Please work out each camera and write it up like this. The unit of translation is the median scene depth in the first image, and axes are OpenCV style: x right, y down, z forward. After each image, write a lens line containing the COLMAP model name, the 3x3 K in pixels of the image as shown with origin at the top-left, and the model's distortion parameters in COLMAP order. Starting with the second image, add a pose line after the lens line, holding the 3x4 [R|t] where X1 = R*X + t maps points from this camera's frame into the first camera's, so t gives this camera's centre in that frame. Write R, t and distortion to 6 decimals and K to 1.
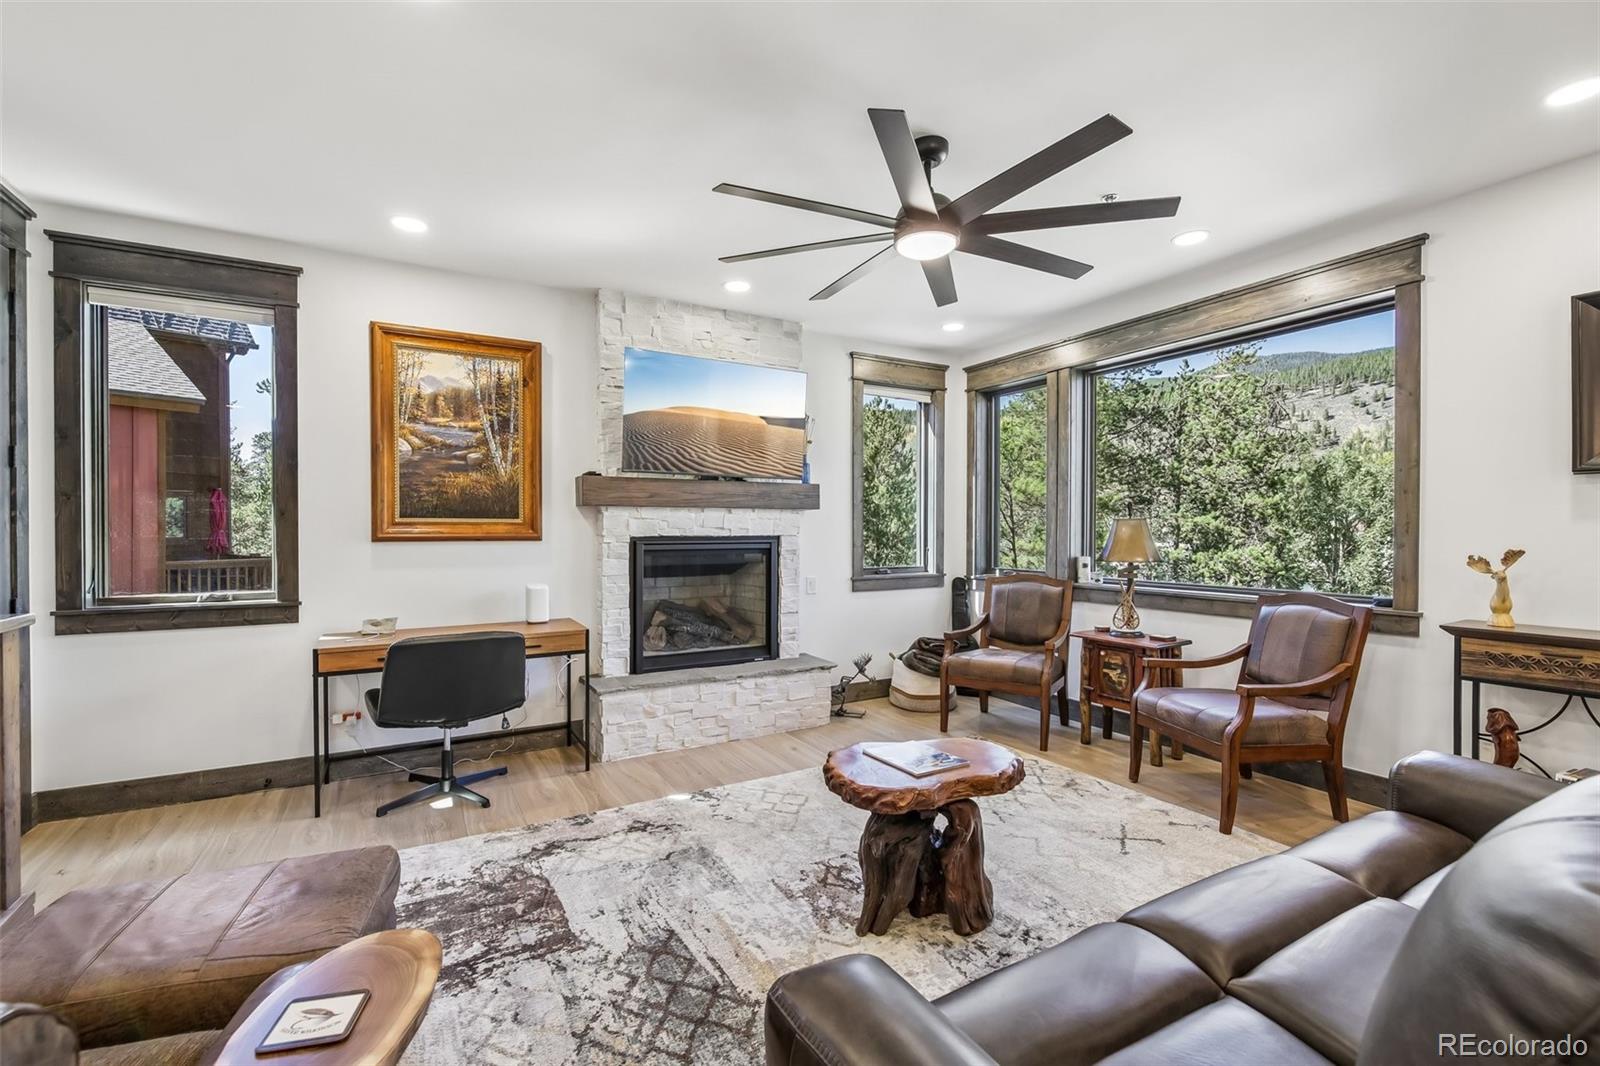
lens RADIAL K [[691.9, 0, 794.5], [0, 691.9, 532.4], [0, 0, 1]] dist [0.000757, -0.000514]
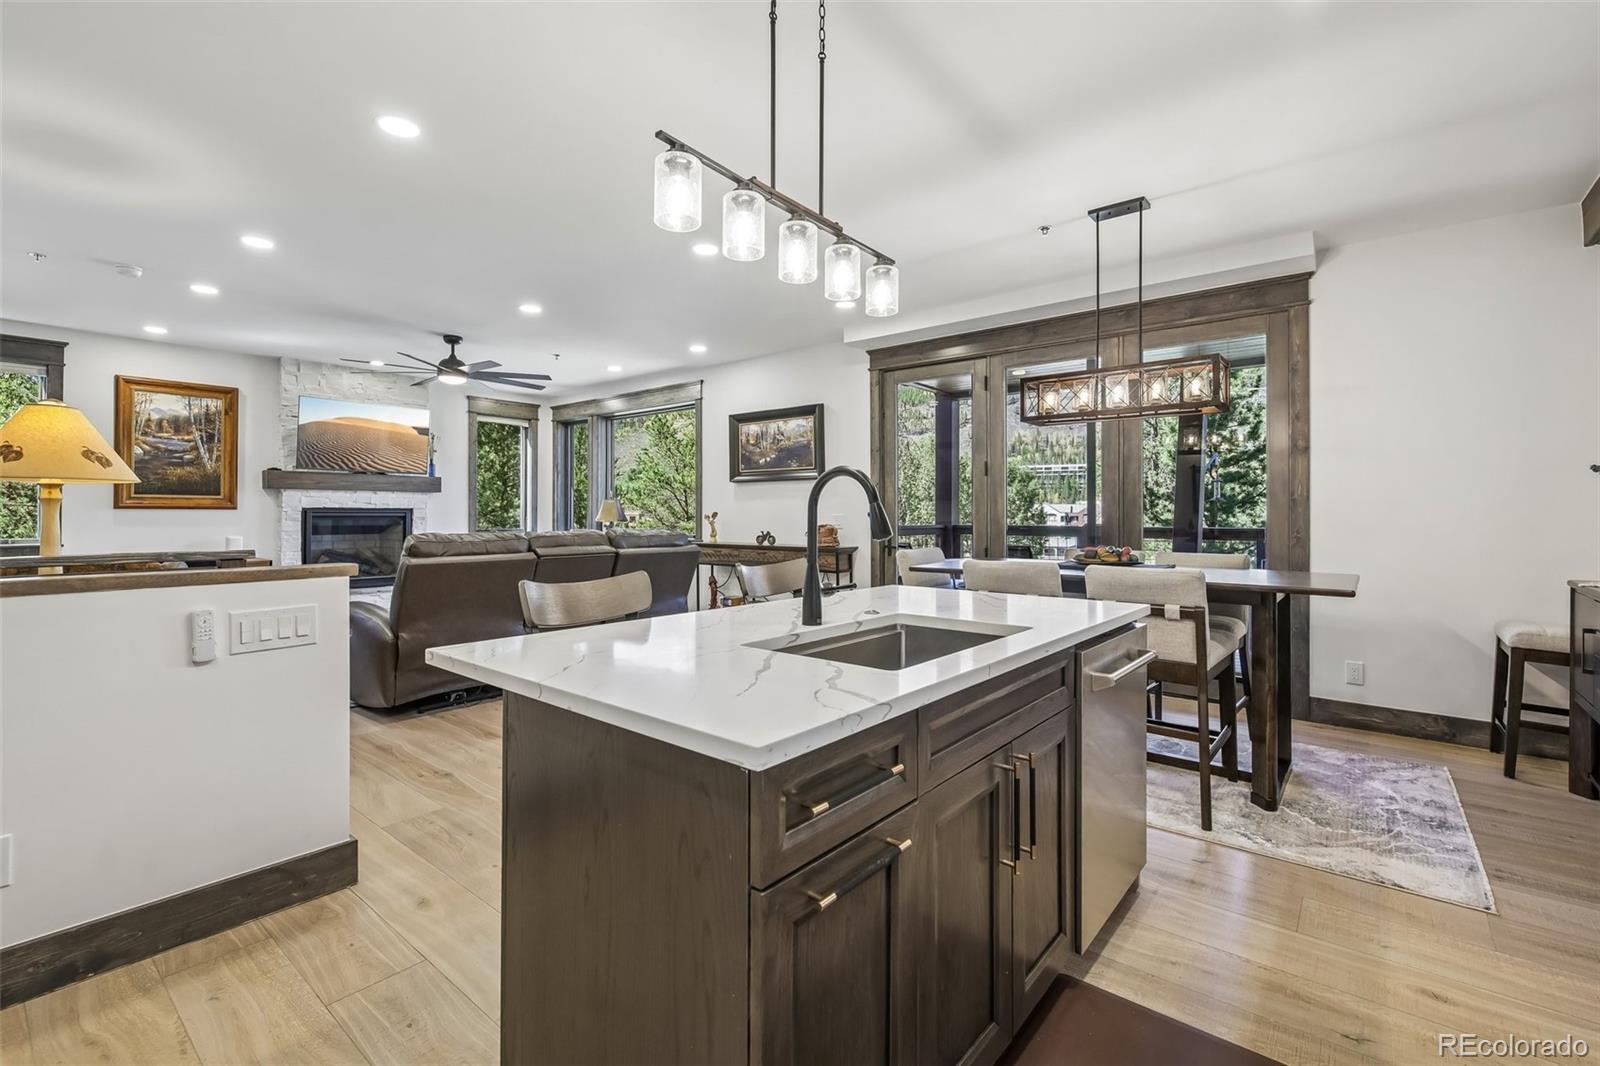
lens RADIAL K [[698.7, 0, 796.6], [0, 698.7, 508.2], [0, 0, 1]] dist [0.014128, -0.010233]
pose [[0.933650, 0.005550, 0.358143, 0.279647], [-0.000406, 0.999896, -0.014436, 0.033388], [-0.358186, 0.013332, 0.933555, -1.042206]]
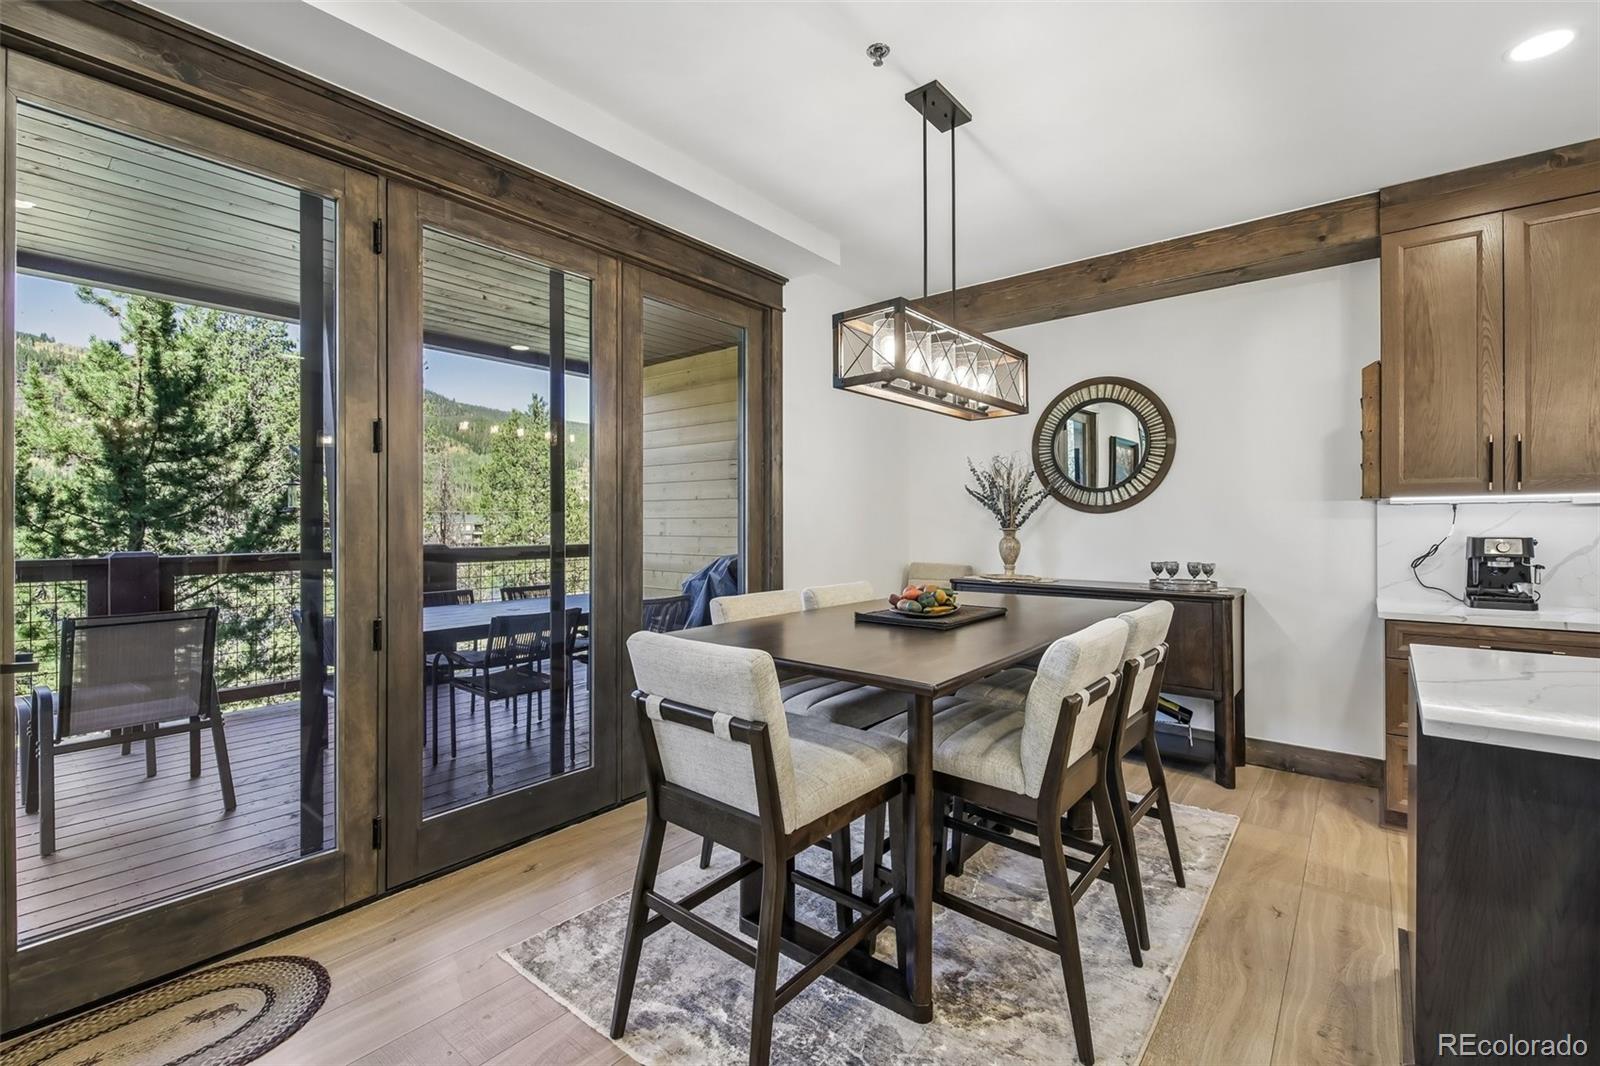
lens RADIAL K [[691.9, 0, 794.5], [0, 691.9, 532.4], [0, 0, 1]] dist [0.000757, -0.000514]
pose [[-0.357870, -0.009156, 0.933727, 0.443164], [0.008061, 0.999884, 0.012894, 0.013125], [-0.933737, 0.012141, -0.357755, -0.013552]]
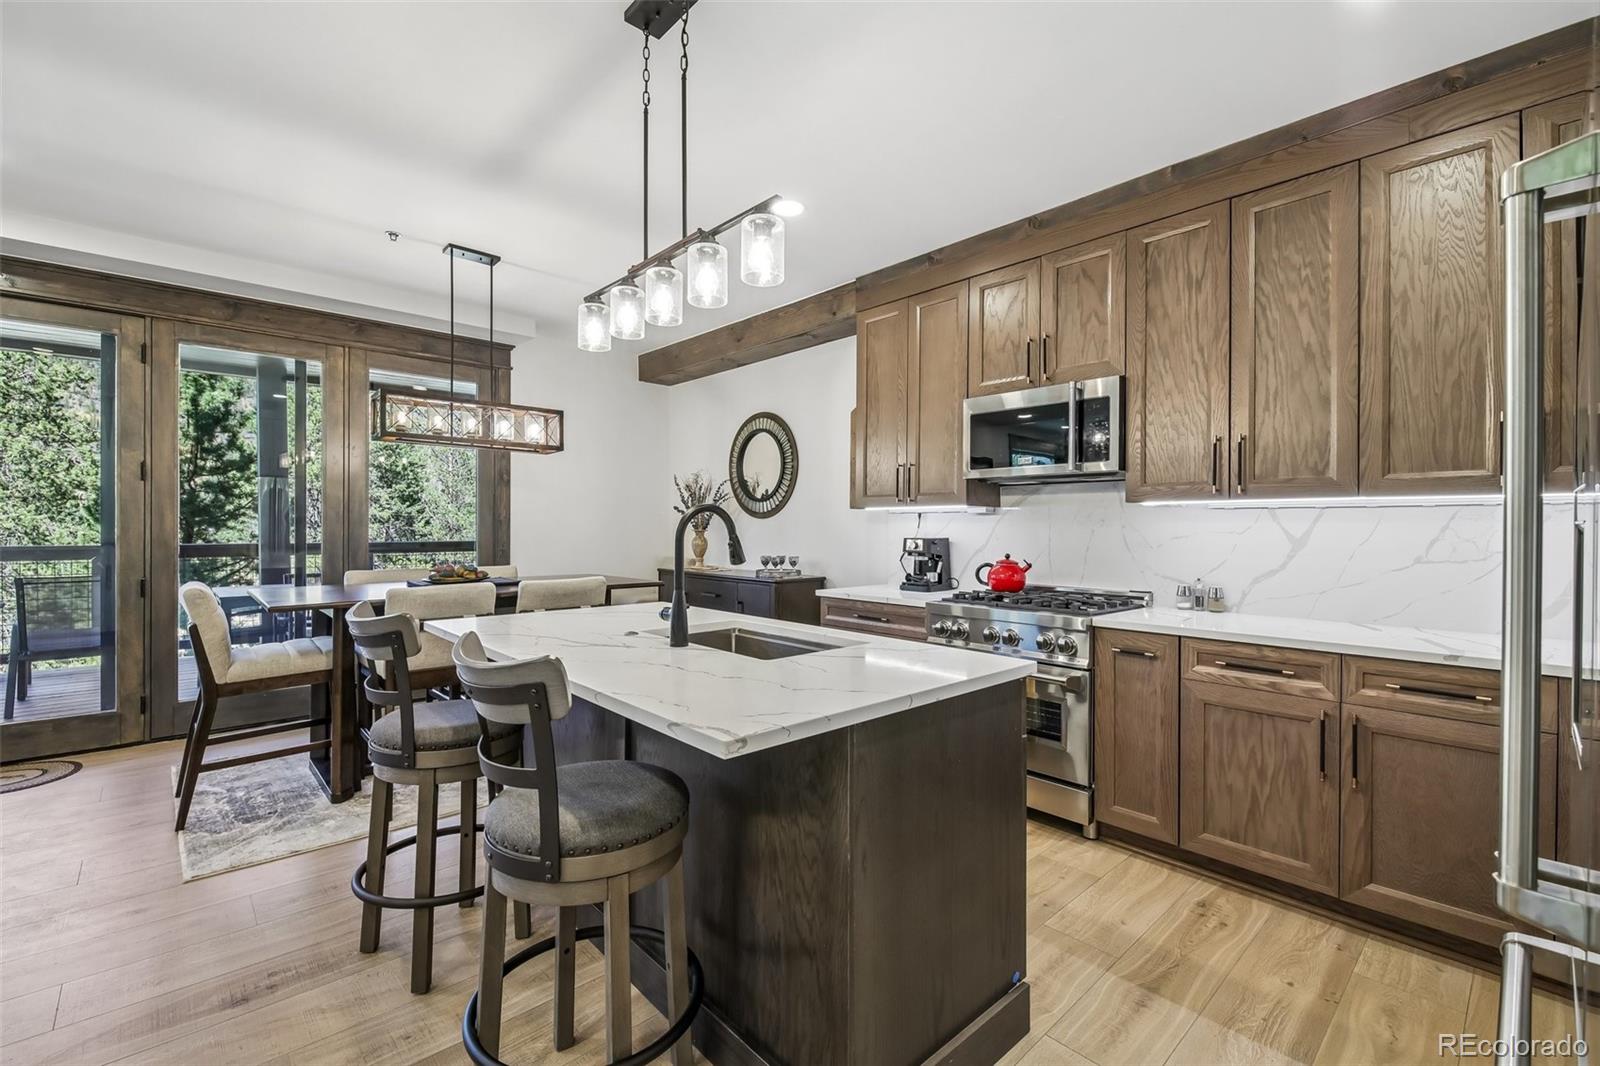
lens RADIAL K [[684.7, 0, 800.6], [0, 684.7, 538.8], [0, 0, 1]] dist [-0.007516, 0.000109]
pose [[-0.231463, -0.016696, 0.972701, -0.048146], [0.000339, 0.999851, 0.017243, 0.017576], [-0.972844, 0.004321, -0.231422, -0.580986]]
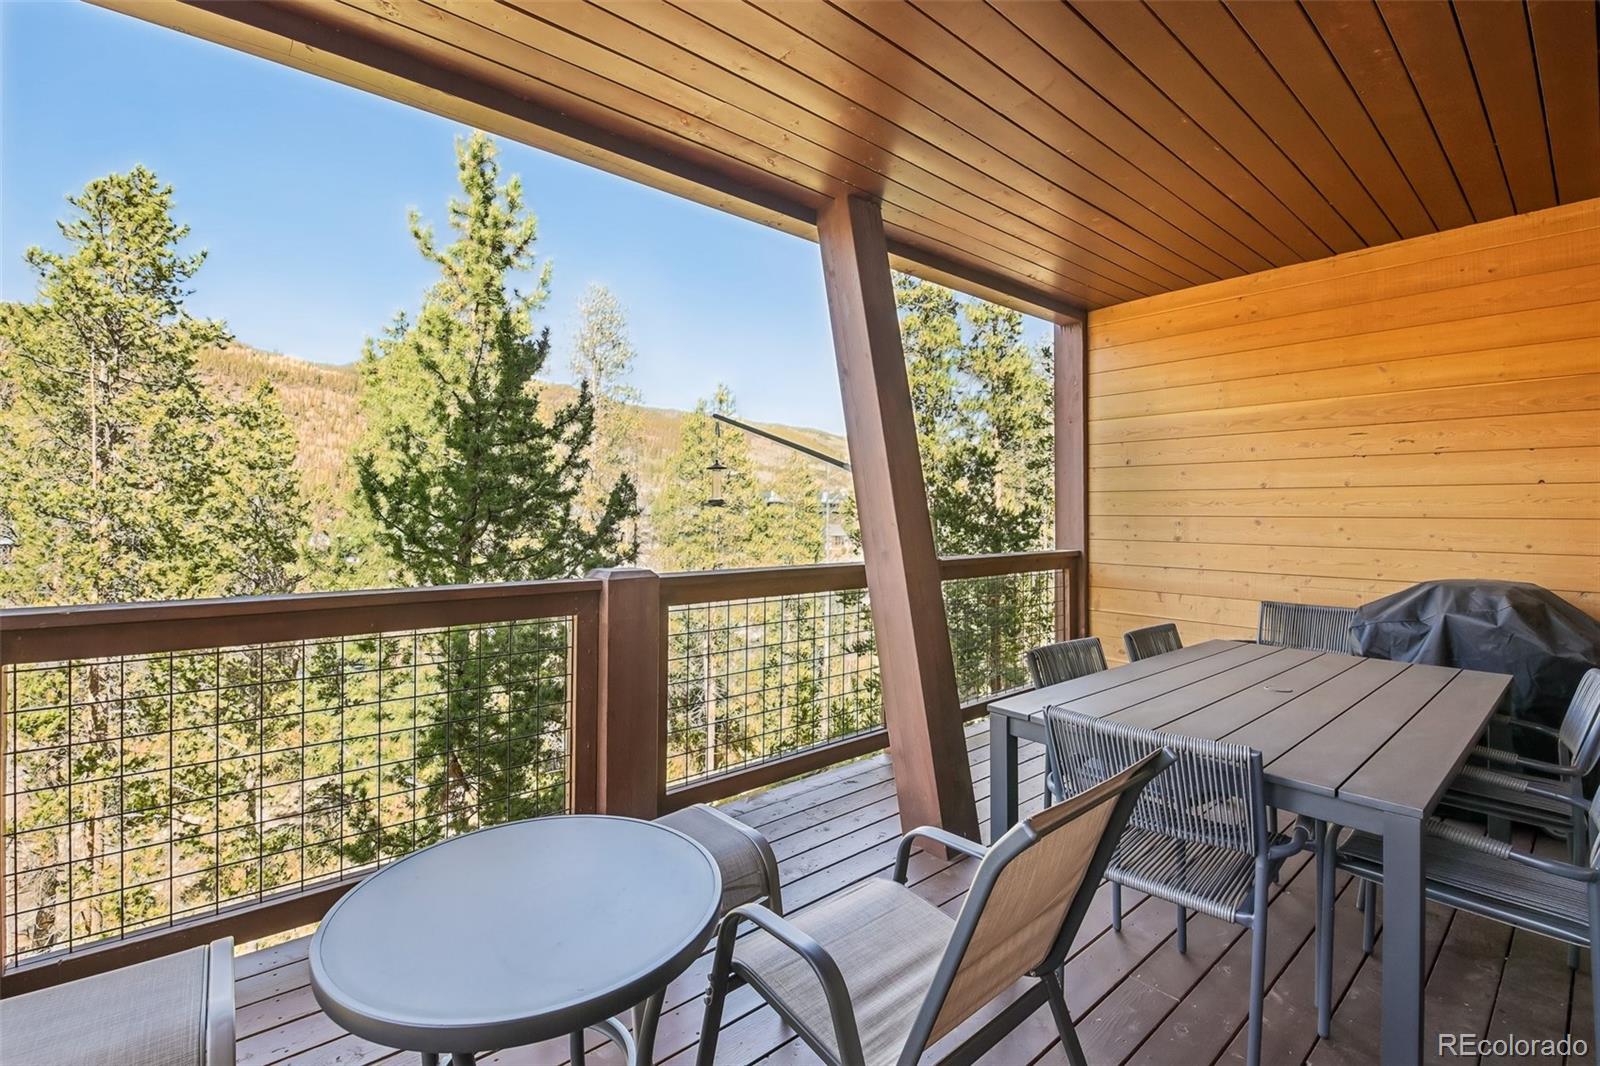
lens RADIAL K [[702.4, 0, 785.9], [0, 702.4, 494.9], [0, 0, 1]] dist [-0.019031, -0.000670]
pose [[-0.182901, 0.029807, 0.982679, 1.056899], [0.002227, 0.999550, -0.029904, -0.002992], [-0.983129, -0.003281, -0.182885, 0.495122]]
